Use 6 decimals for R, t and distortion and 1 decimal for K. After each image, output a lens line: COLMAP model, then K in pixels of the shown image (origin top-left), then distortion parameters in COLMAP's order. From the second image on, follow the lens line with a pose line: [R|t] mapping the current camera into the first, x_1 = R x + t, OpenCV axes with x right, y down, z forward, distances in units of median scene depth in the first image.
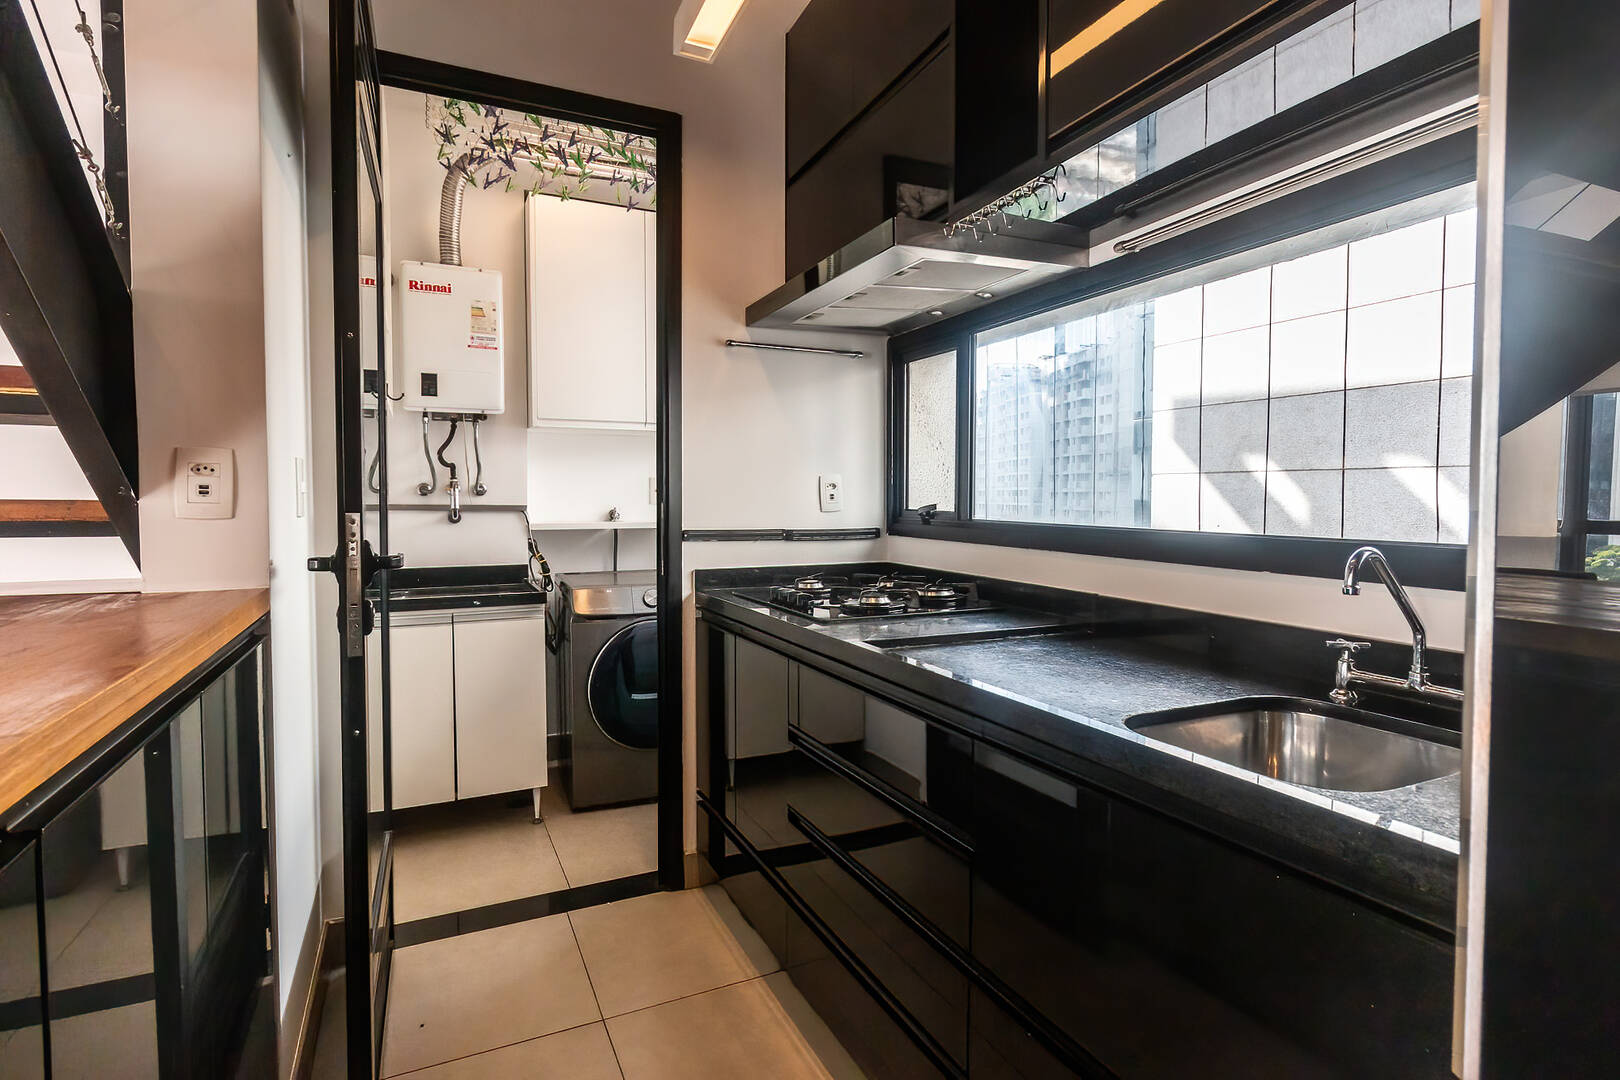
lens RADIAL K [[812.8, 0, 811.6], [0, 812.8, 526.2], [0, 0, 1]] dist [-0.000046, -0.000287]
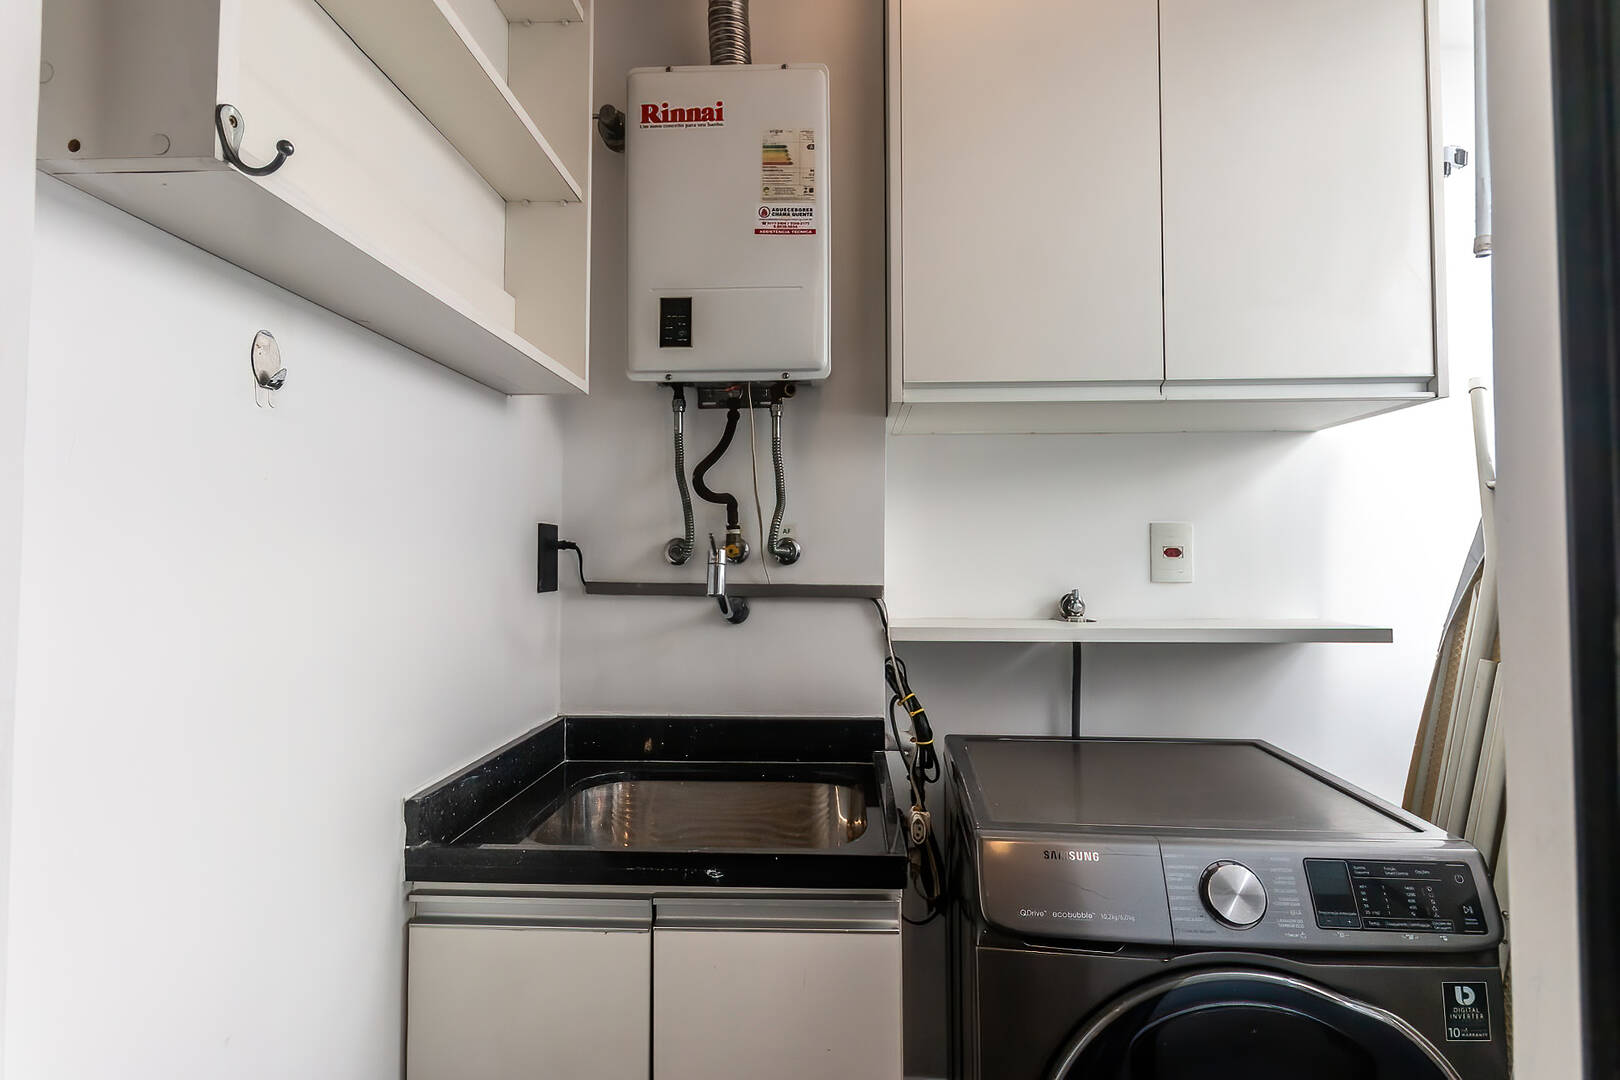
lens RADIAL K [[786.0, 0, 810.0], [0, 786.0, 540.0], [0, 0, 1]] dist [0.000708, -0.000904]
pose [[0.879056, -0.018943, -0.476341, -0.186191], [-0.015218, 0.997586, -0.067755, -0.021702], [0.476475, 0.066810, 0.876646, 0.624359]]
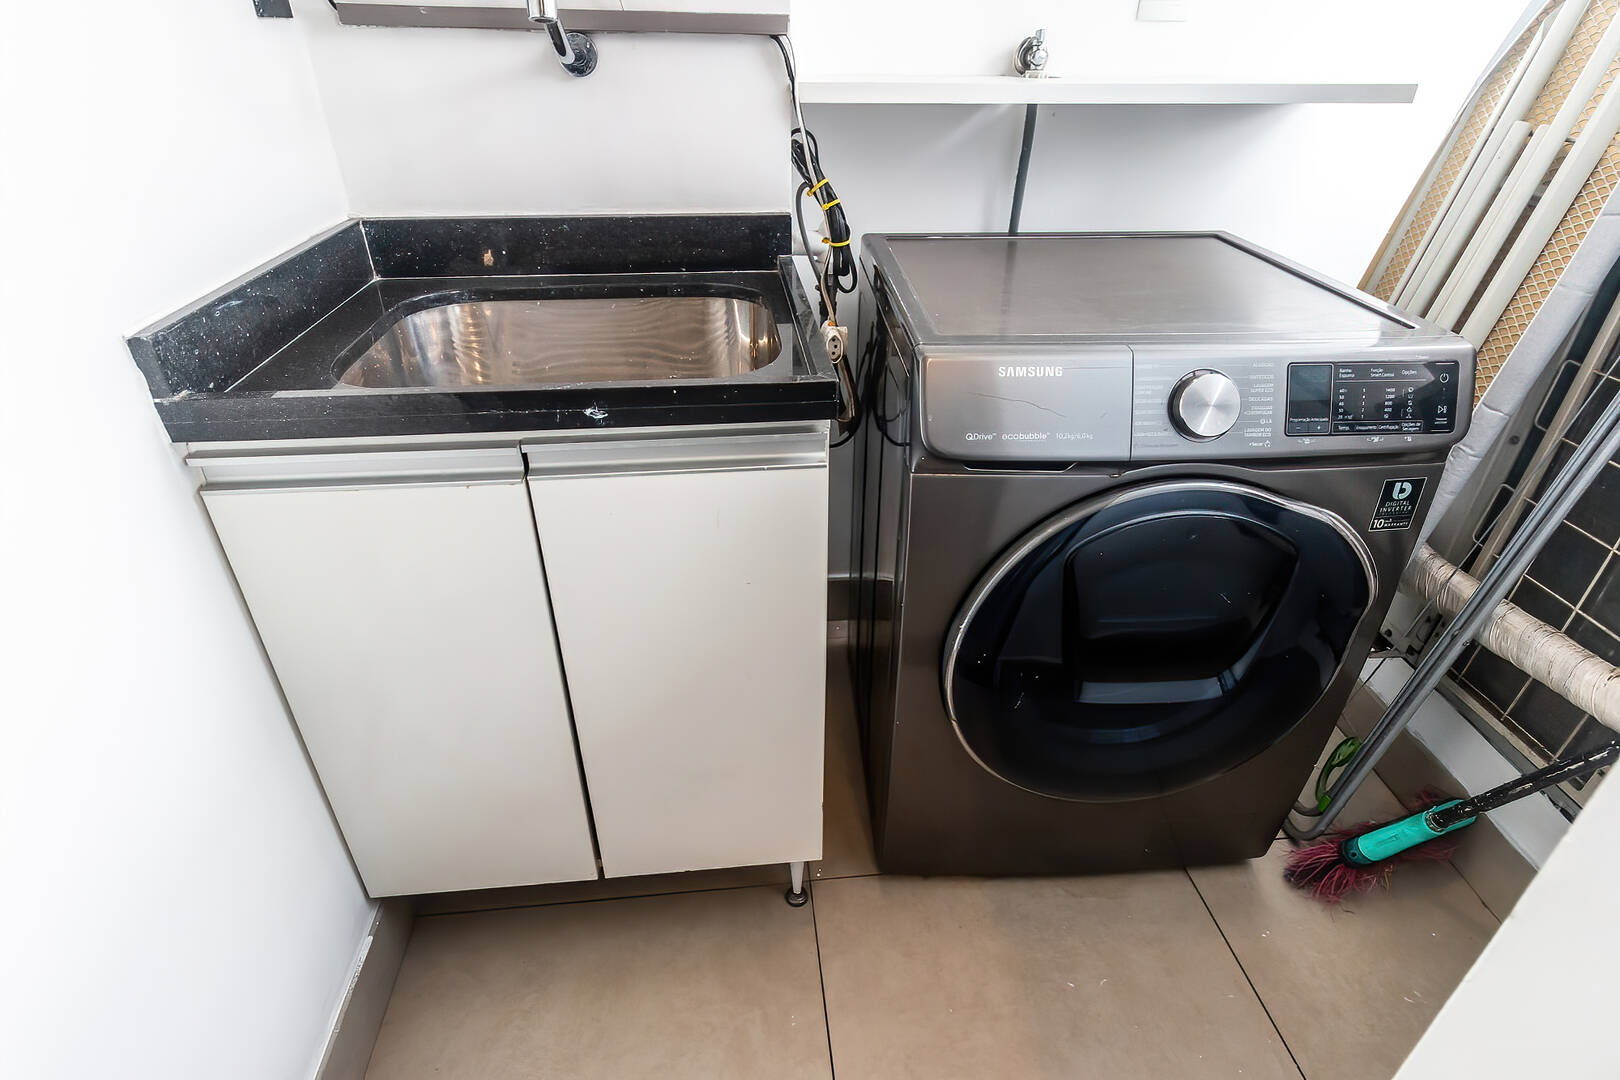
lens RADIAL K [[812.8, 0, 811.6], [0, 812.8, 526.2], [0, 0, 1]] dist [-0.000046, -0.000287]
pose [[0.941315, 0.177747, -0.286937, -0.225906], [-0.019056, 0.876737, 0.480593, -0.003528], [0.336992, -0.446921, 0.828673, 0.682027]]
